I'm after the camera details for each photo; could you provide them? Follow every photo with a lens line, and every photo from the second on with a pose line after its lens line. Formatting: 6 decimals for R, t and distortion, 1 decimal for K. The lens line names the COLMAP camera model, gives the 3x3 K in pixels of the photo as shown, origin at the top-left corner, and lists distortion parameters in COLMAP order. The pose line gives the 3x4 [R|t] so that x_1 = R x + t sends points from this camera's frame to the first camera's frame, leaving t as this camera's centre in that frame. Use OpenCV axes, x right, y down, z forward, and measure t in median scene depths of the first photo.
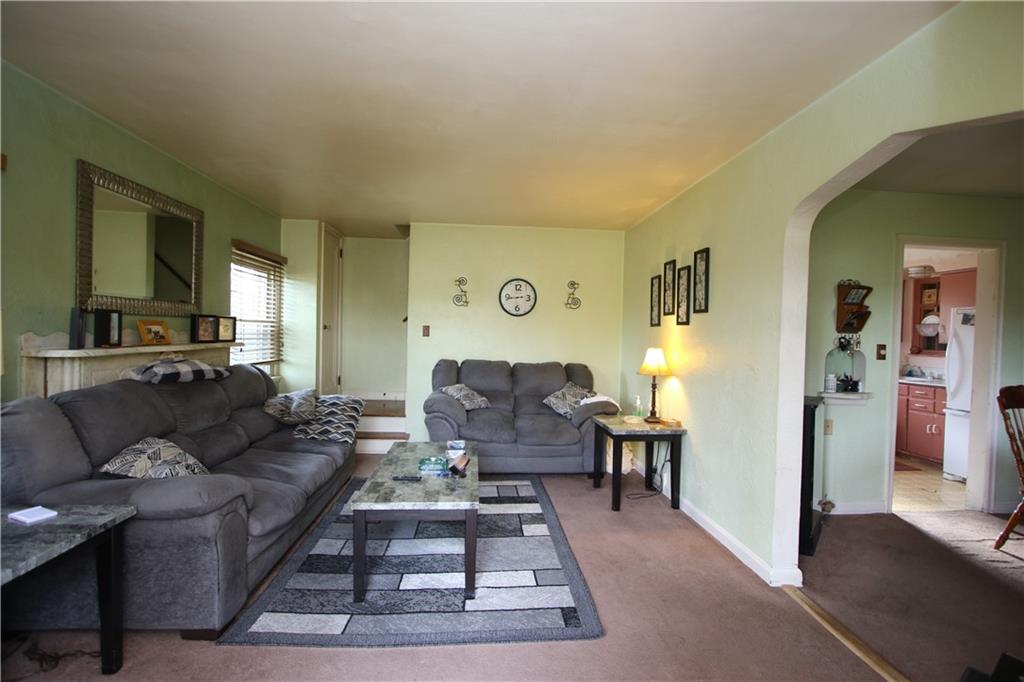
lens RADIAL K [[466.4, 0, 509.2], [0, 466.4, 341.5], [0, 0, 1]] dist [-0.021822, 0.000218]
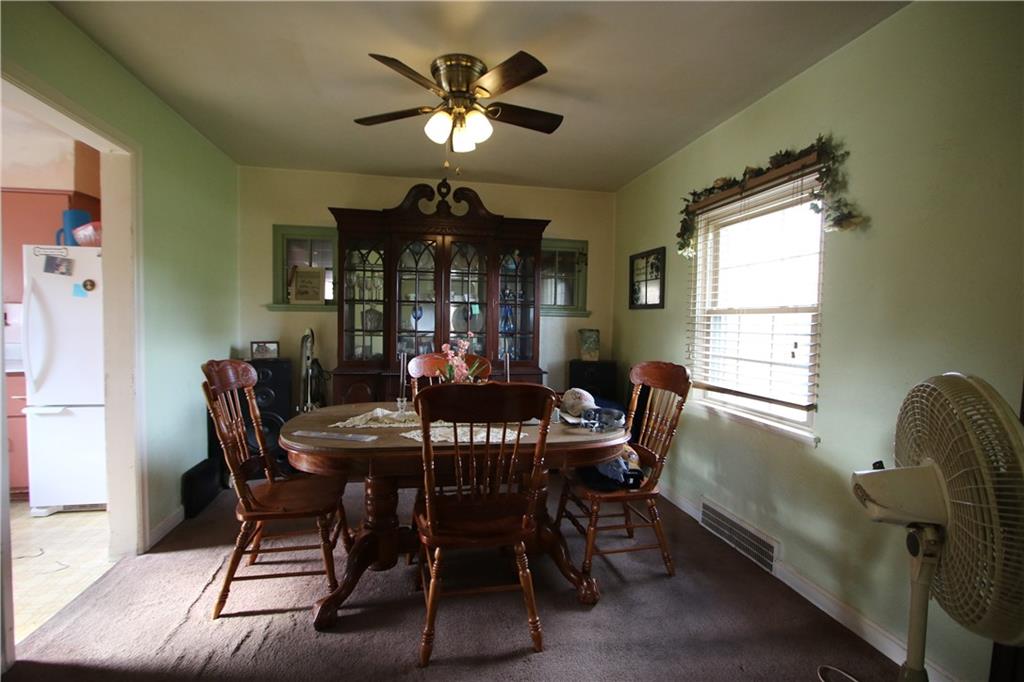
lens RADIAL K [[466.4, 0, 509.2], [0, 466.4, 341.5], [0, 0, 1]] dist [-0.021822, 0.000218]
pose [[-0.131879, -0.071287, 0.988699, 0.314586], [0.001118, 0.997399, 0.072063, 0.015632], [-0.991265, 0.010609, -0.131456, 0.521213]]
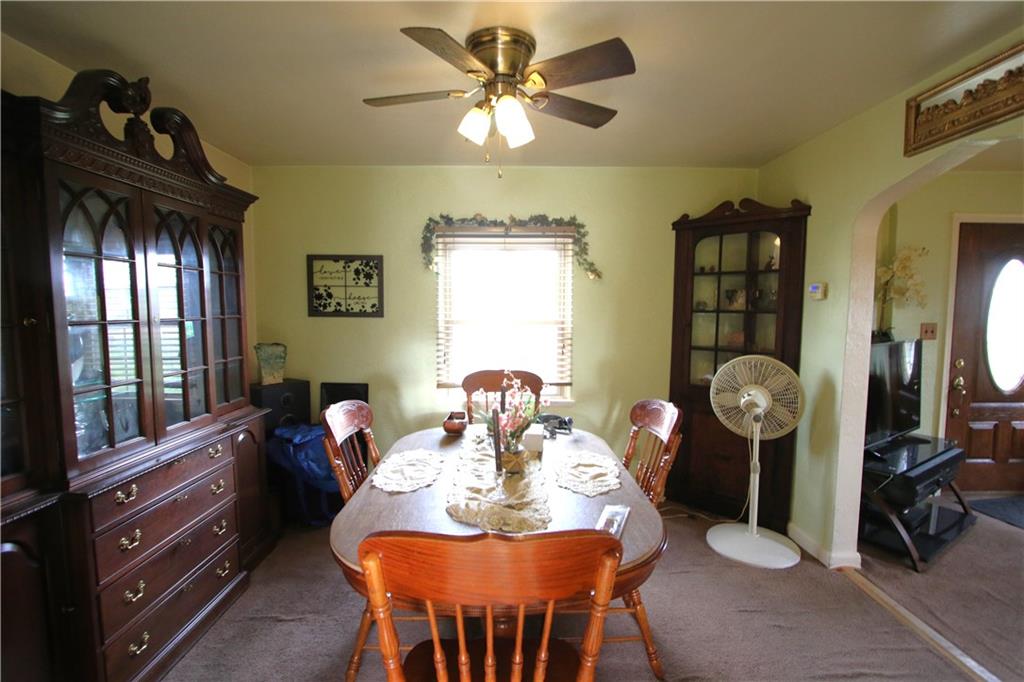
lens RADIAL K [[466.4, 0, 509.2], [0, 466.4, 341.5], [0, 0, 1]] dist [-0.021822, 0.000218]
pose [[-0.997524, -0.035009, 0.060989, 0.883382], [-0.028616, 0.994300, 0.102704, -0.037462], [-0.064237, 0.100705, -0.992840, 0.997259]]
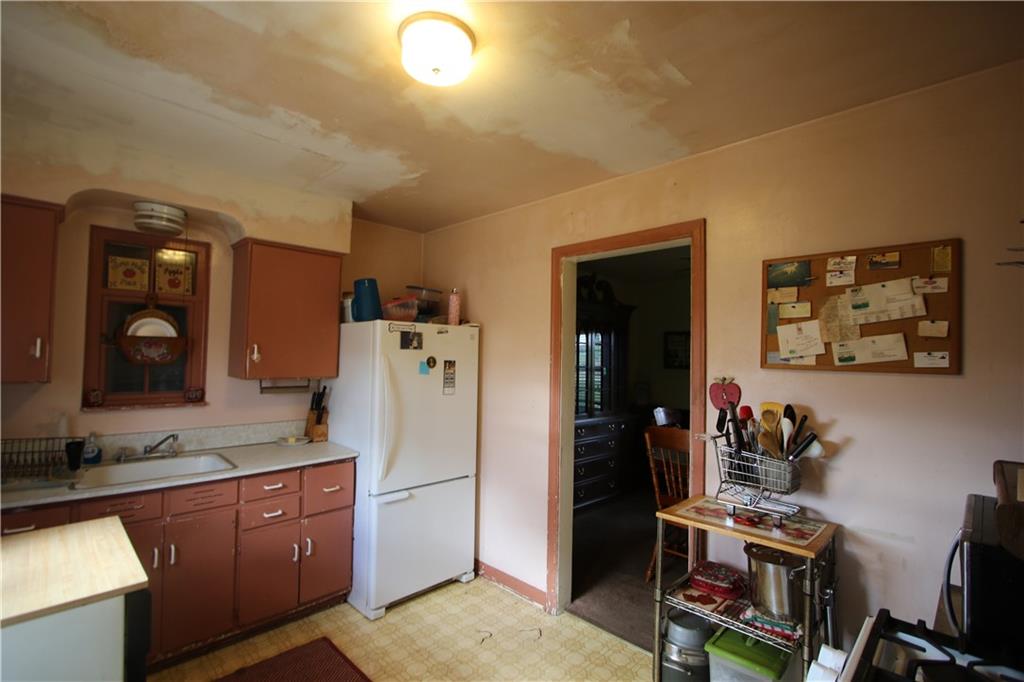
lens RADIAL K [[466.4, 0, 509.2], [0, 466.4, 341.5], [0, 0, 1]] dist [-0.021822, 0.000218]
pose [[-0.654487, -0.011731, 0.755982, 0.499631], [-0.019370, 0.999812, -0.001255, -0.058084], [-0.755825, -0.015464, -0.654591, 1.516007]]
